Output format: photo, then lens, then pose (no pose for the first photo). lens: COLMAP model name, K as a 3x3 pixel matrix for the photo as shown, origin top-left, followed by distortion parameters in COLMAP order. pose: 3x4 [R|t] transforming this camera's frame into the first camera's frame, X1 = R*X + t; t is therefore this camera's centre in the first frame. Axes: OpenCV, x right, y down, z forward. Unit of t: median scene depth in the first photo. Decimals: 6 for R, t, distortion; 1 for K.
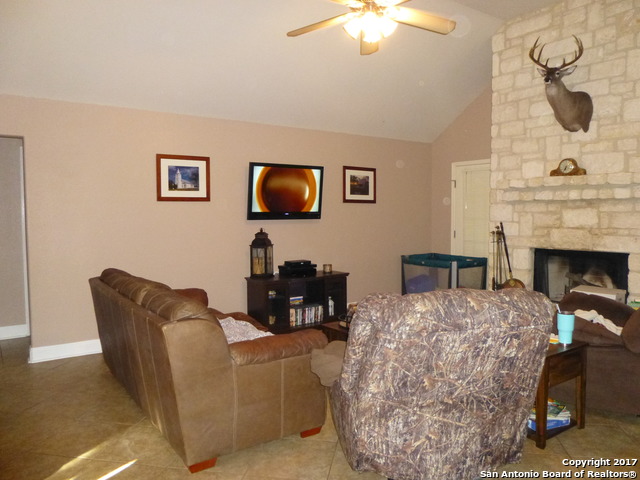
lens RADIAL K [[487.2, 0, 320.0], [0, 487.2, 240.0], [0, 0, 1]] dist [-0.053682, 0.028486]
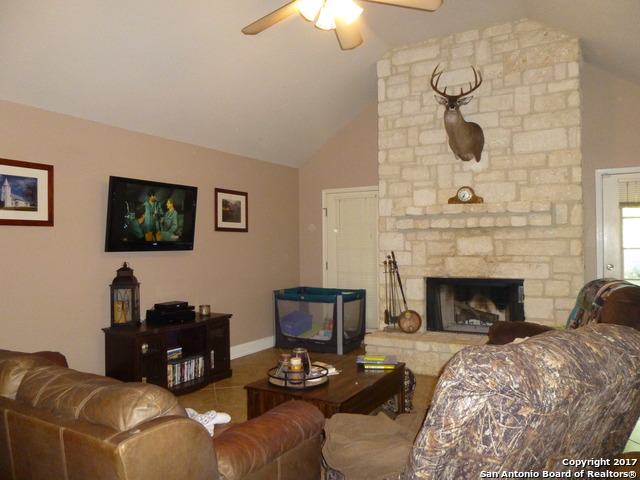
lens RADIAL K [[487.2, 0, 320.0], [0, 487.2, 240.0], [0, 0, 1]] dist [-0.053682, 0.028486]
pose [[0.914244, 0.000331, 0.405163, -0.149808], [0.027889, 0.997576, -0.063746, -0.002100], [-0.404202, 0.069579, 0.912019, 0.182010]]
